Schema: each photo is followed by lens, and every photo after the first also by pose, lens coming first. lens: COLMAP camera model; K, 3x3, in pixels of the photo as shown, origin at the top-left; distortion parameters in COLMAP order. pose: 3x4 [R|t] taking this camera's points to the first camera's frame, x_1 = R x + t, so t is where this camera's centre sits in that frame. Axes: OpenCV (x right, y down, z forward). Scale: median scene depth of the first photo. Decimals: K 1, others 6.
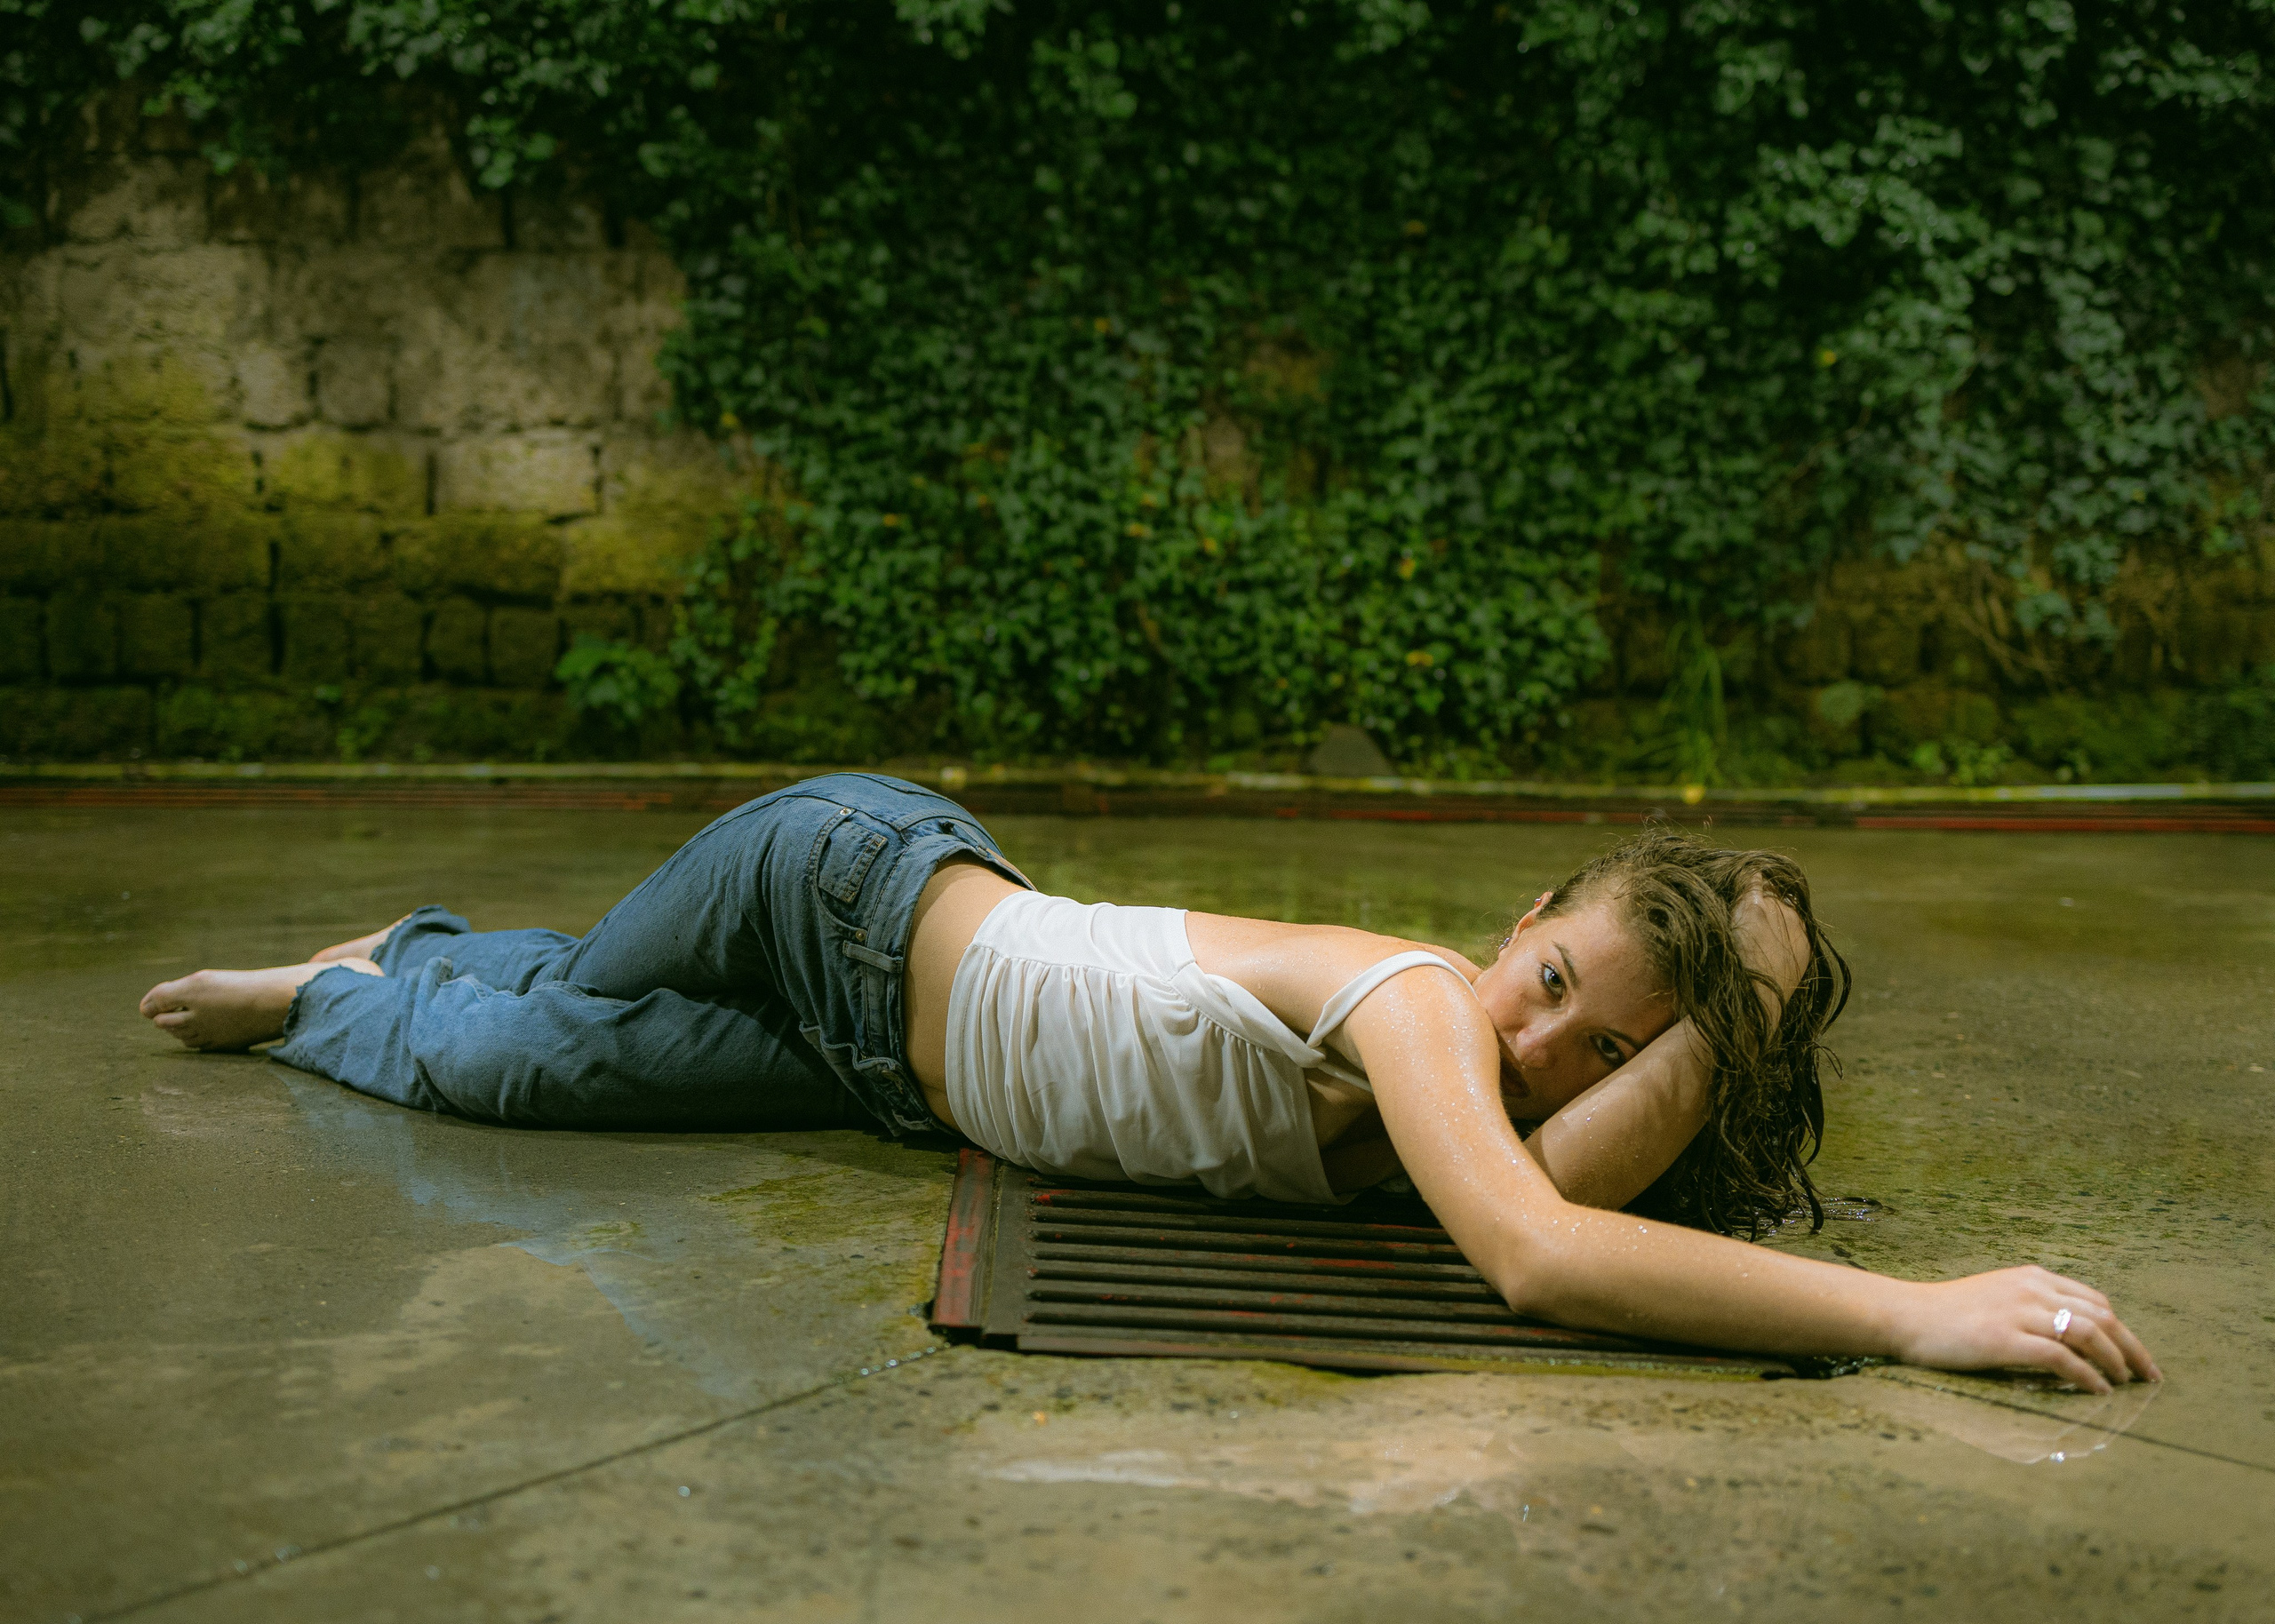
lens RADIAL K [[2618.2, 0, 1181.6], [0, 2618.2, 822.6], [0, 0, 1]] dist [0.029548, 0.000000]
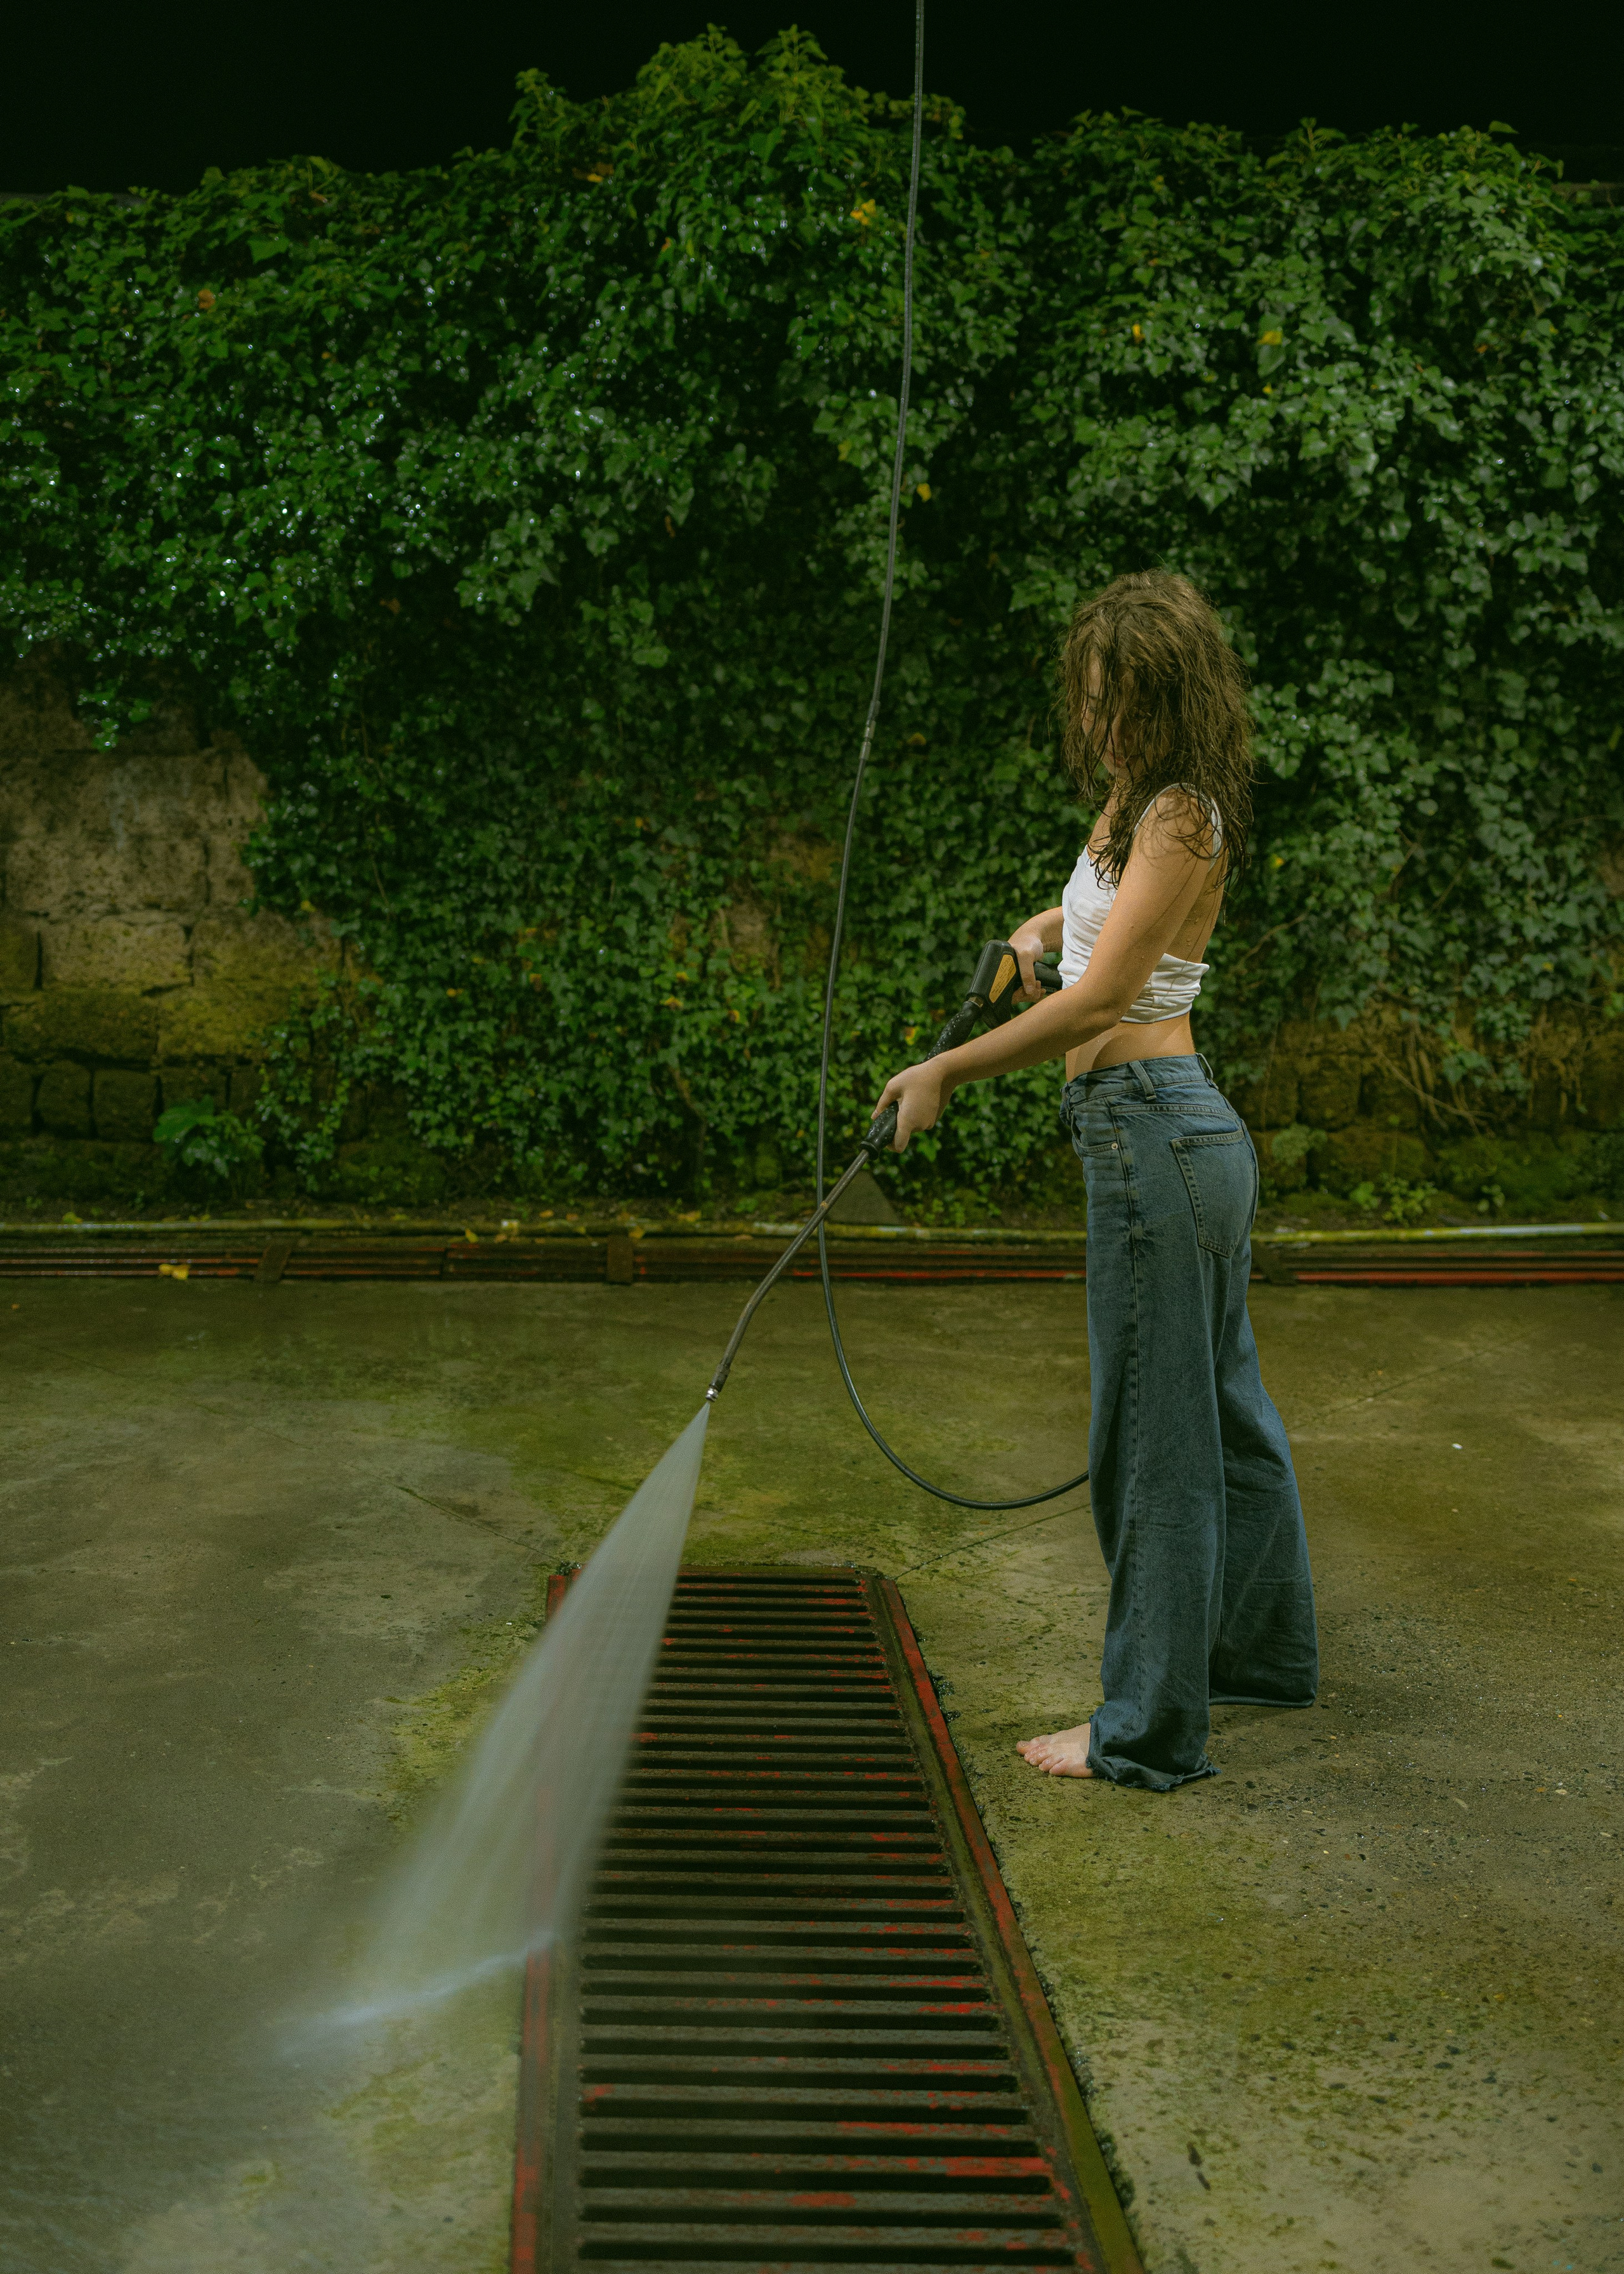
lens RADIAL K [[2498.5, 0, 815.6], [0, 2498.5, 999.7], [0, 0, 1]] dist [0.024479, 0.000000]
pose [[0.999277, -0.000157, 0.038032, 0.003888], [-0.001149, 0.999410, 0.034327, -0.149351], [-0.038015, -0.034346, 0.998687, -0.077472]]
